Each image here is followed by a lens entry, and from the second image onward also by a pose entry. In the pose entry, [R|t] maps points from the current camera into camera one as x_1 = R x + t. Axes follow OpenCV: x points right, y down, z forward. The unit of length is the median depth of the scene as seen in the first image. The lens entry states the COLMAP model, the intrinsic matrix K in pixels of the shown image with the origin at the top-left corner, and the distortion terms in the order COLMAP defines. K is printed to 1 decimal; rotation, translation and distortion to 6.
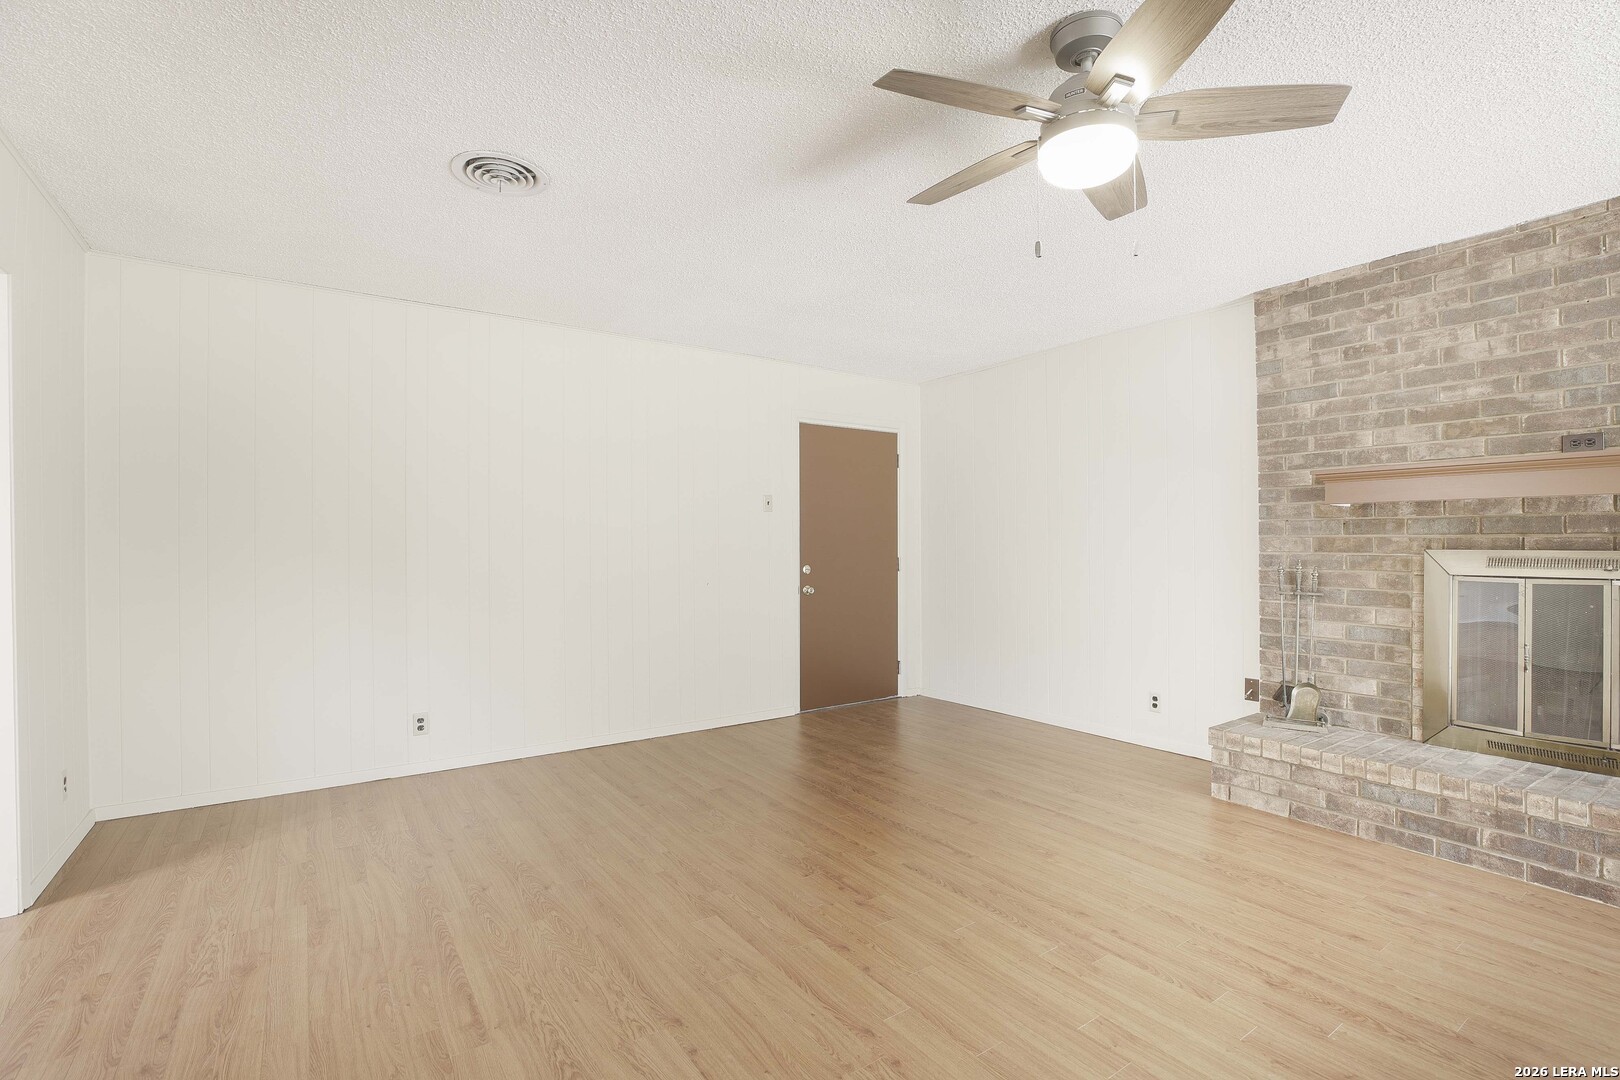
lens RADIAL K [[750.4, 0, 810.0], [0, 750.4, 540.0], [0, 0, 1]] dist [-0.037315, 0.009897]
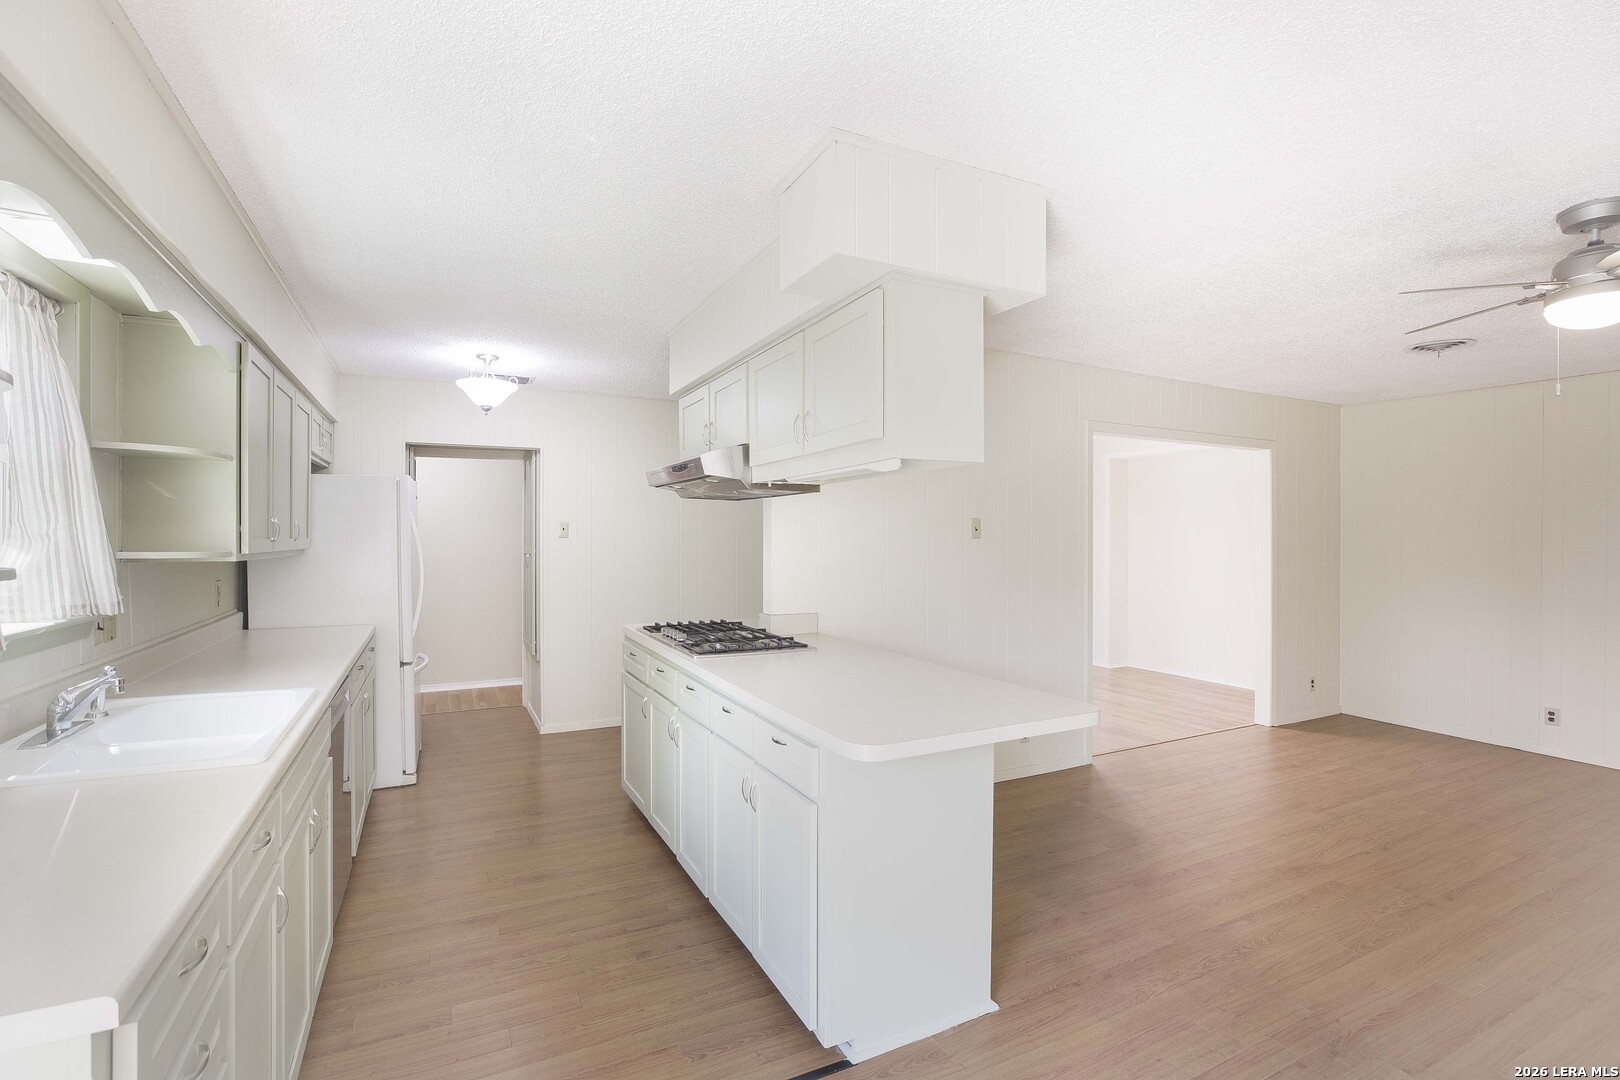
lens RADIAL K [[750.4, 0, 810.0], [0, 750.4, 540.0], [0, 0, 1]] dist [-0.037315, 0.009897]
pose [[-0.137536, 0.012558, -0.990417, 1.026685], [-0.003946, 0.999905, 0.013227, -0.074477], [0.990489, 0.005727, -0.137473, -0.094771]]
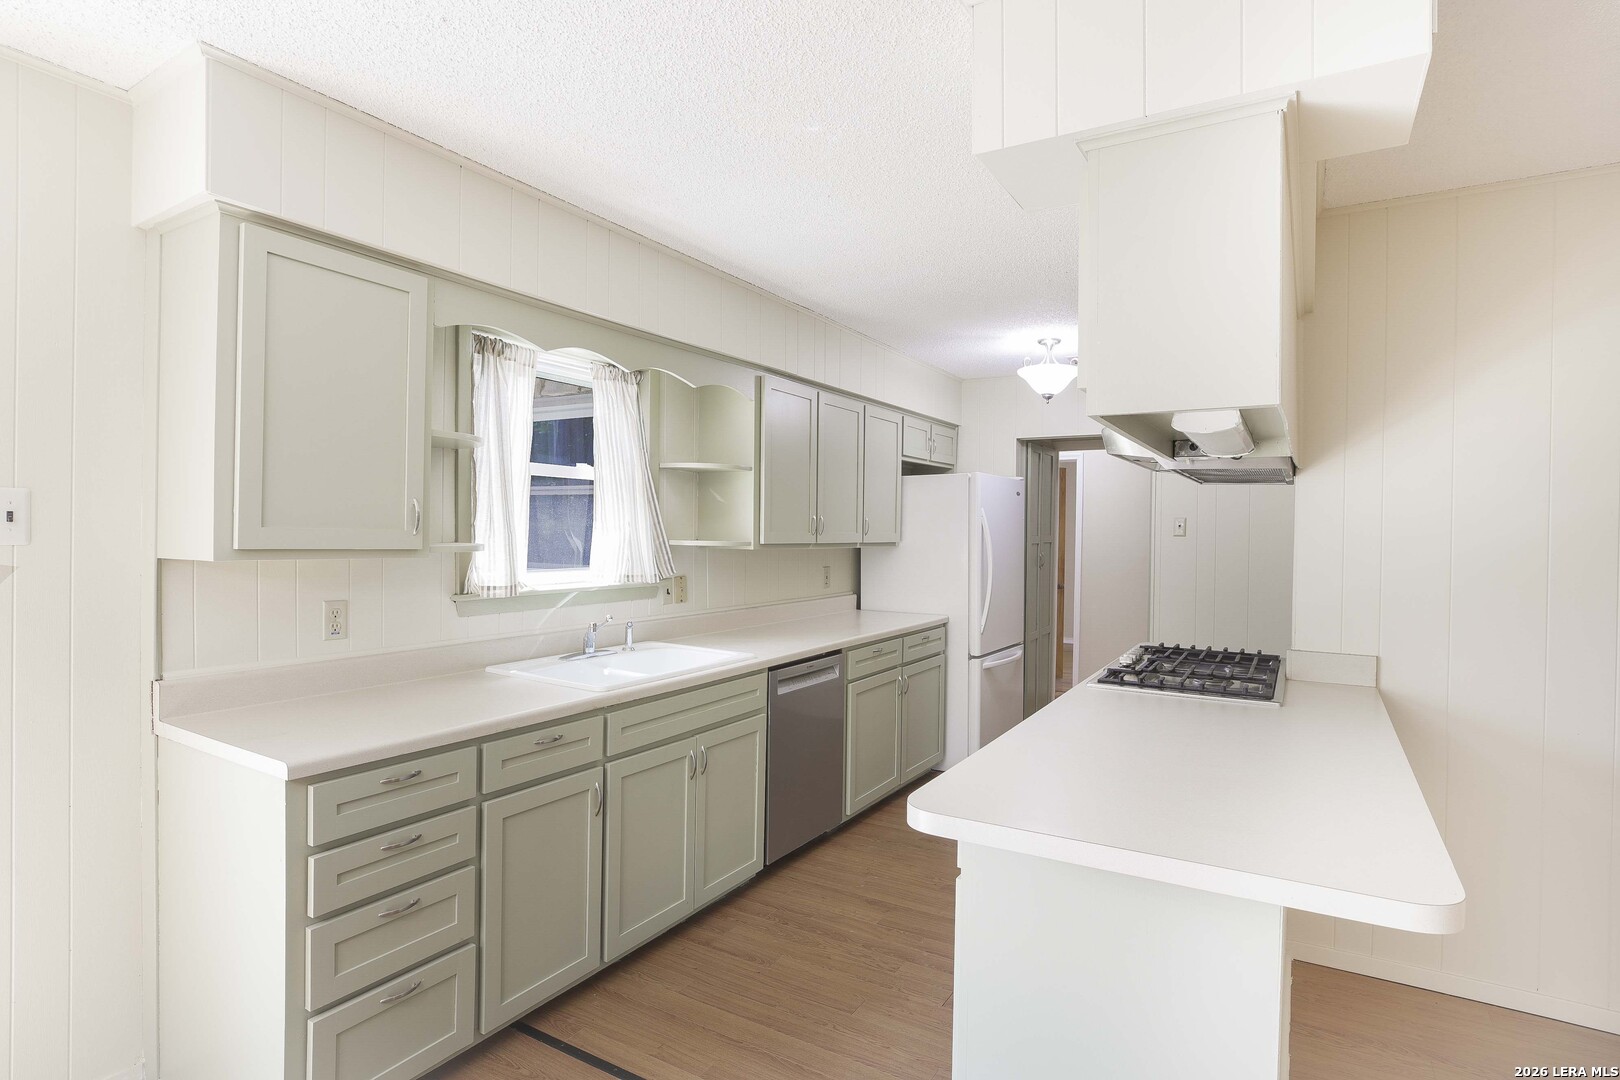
lens RADIAL K [[846.1, 0, 810.0], [0, 846.1, 540.0], [0, 0, 1]] dist [-0.001169, -0.000168]
pose [[-0.913629, 0.002481, -0.406541, 0.720451], [-0.005984, 0.999791, 0.019549, -0.075265], [0.406505, 0.020294, -0.913423, 0.290164]]
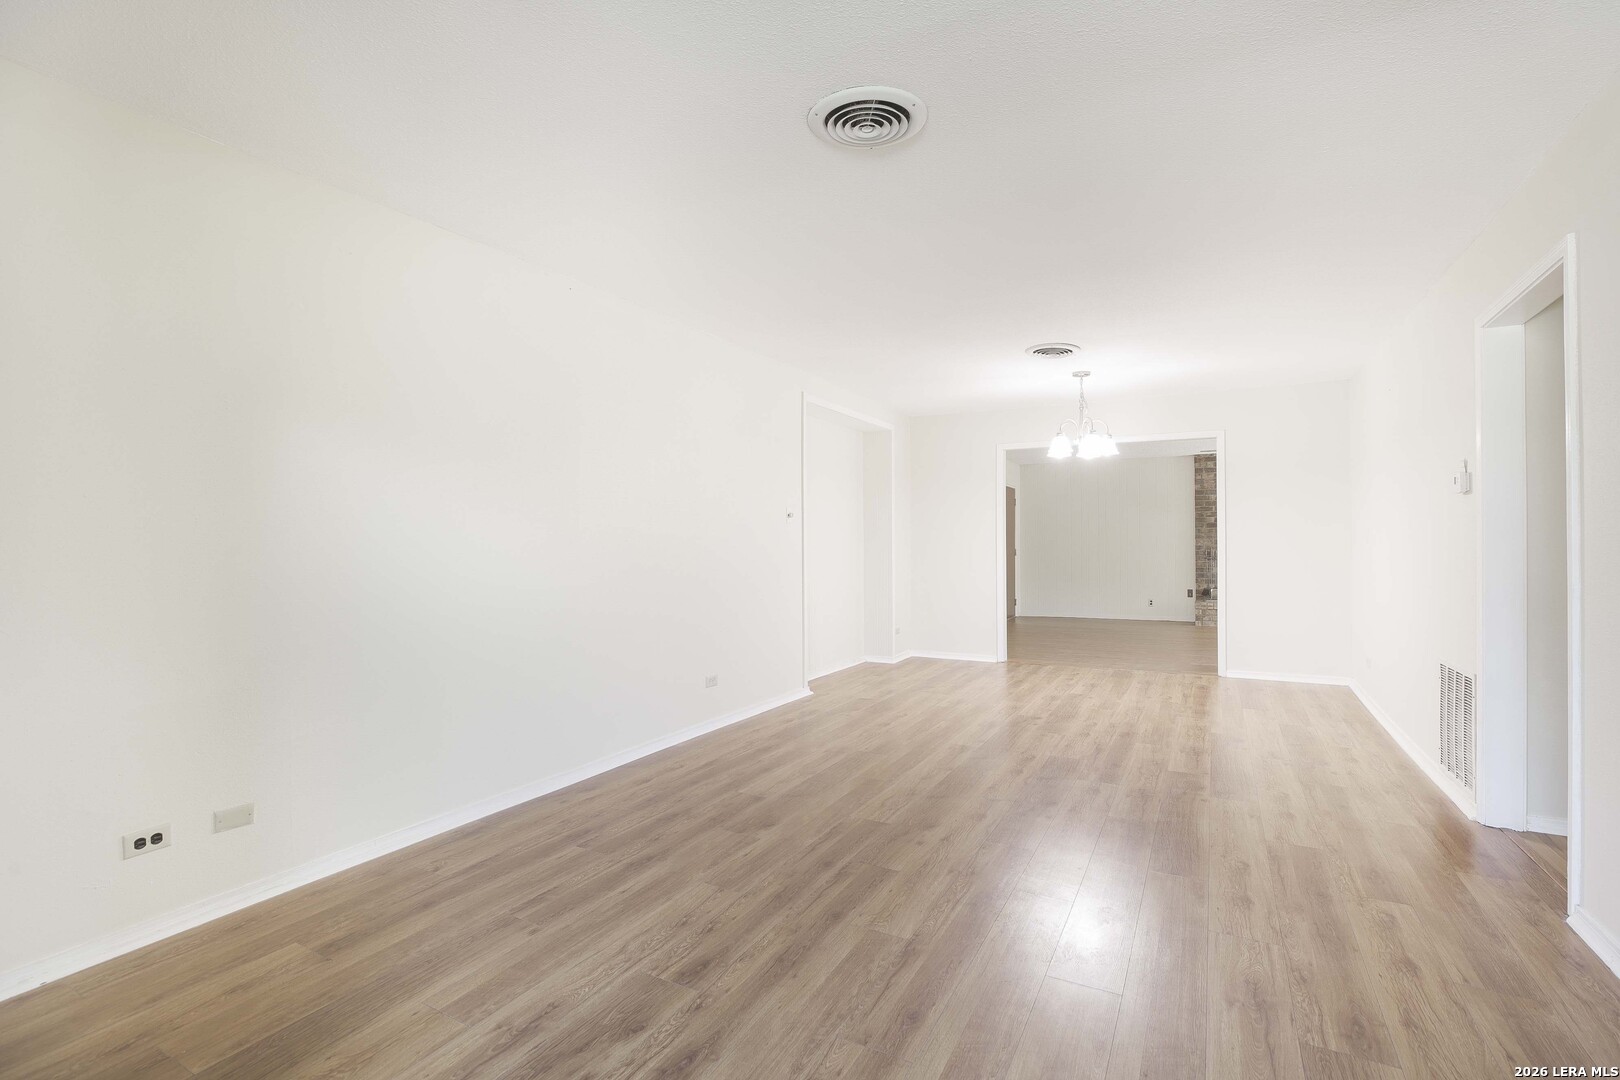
lens RADIAL K [[750.4, 0, 810.0], [0, 750.4, 540.0], [0, 0, 1]] dist [-0.037315, 0.009897]
pose [[0.888560, 0.006159, 0.458719, -2.345213], [-0.002452, 0.999959, -0.008676, 0.031043], [-0.458753, 0.006584, 0.888539, -1.009028]]
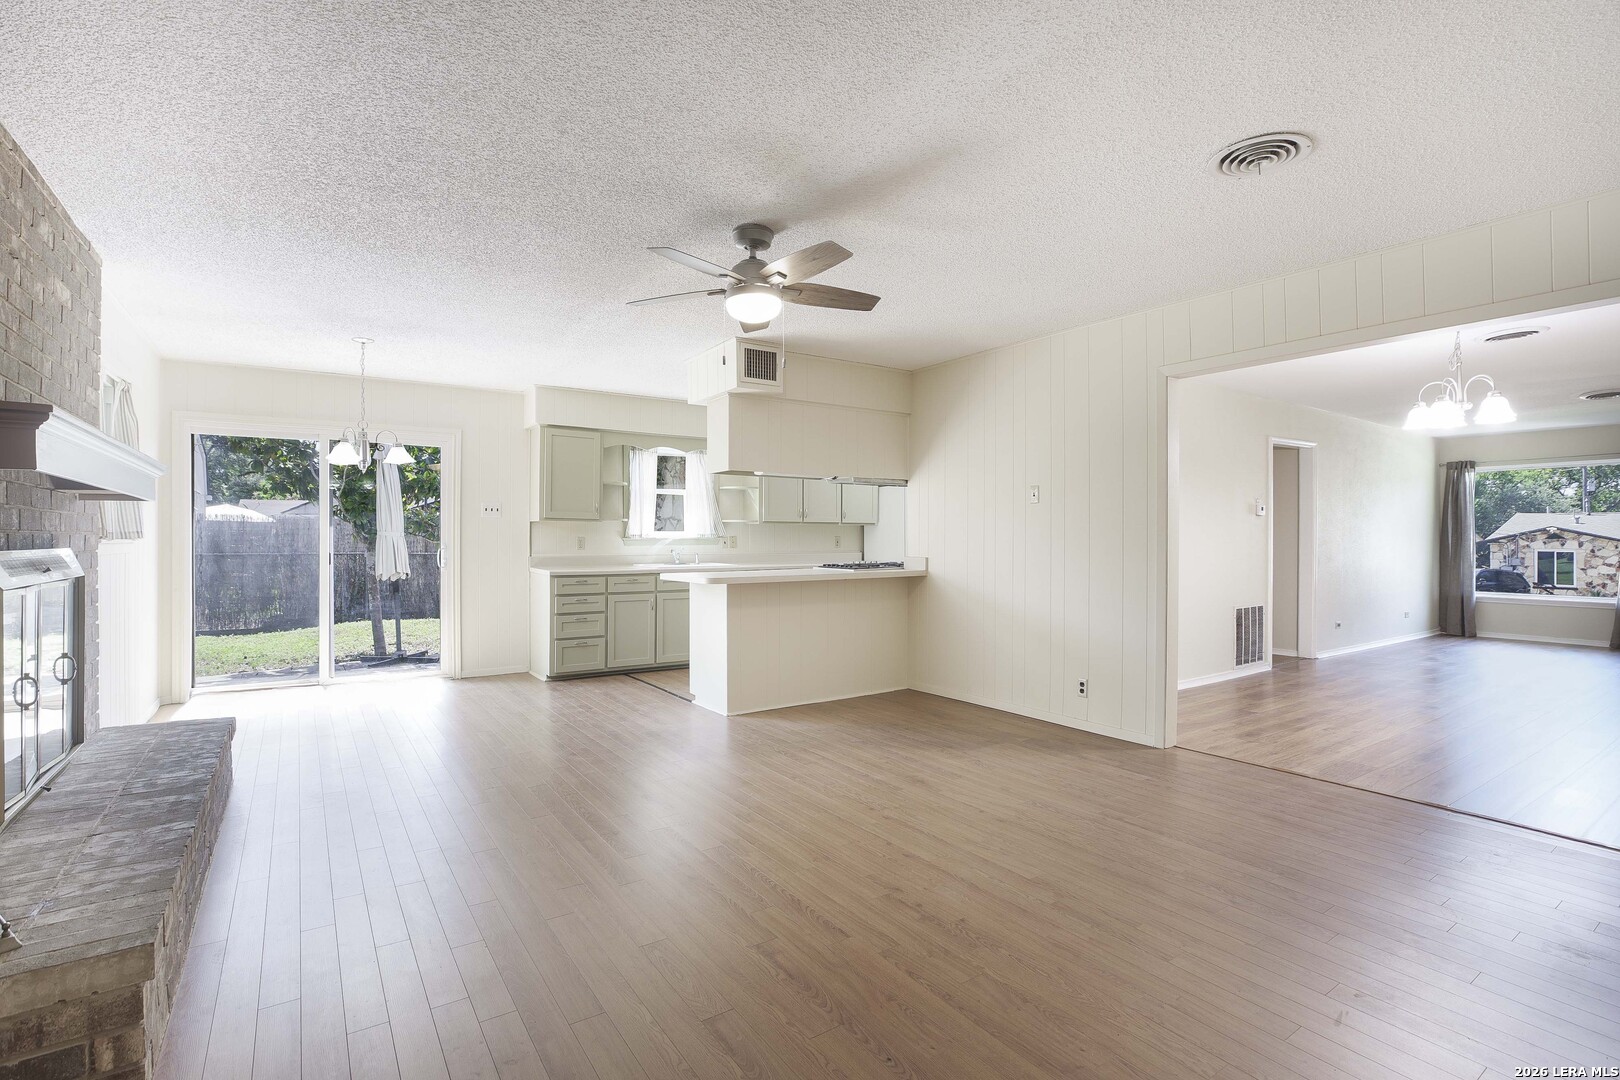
lens RADIAL K [[750.4, 0, 810.0], [0, 750.4, 540.0], [0, 0, 1]] dist [-0.037315, 0.009897]
pose [[-0.999932, 0.007396, 0.009046, 0.131856], [0.007436, 0.999963, 0.004375, 0.003347], [-0.009013, 0.004442, -0.999950, 1.528025]]
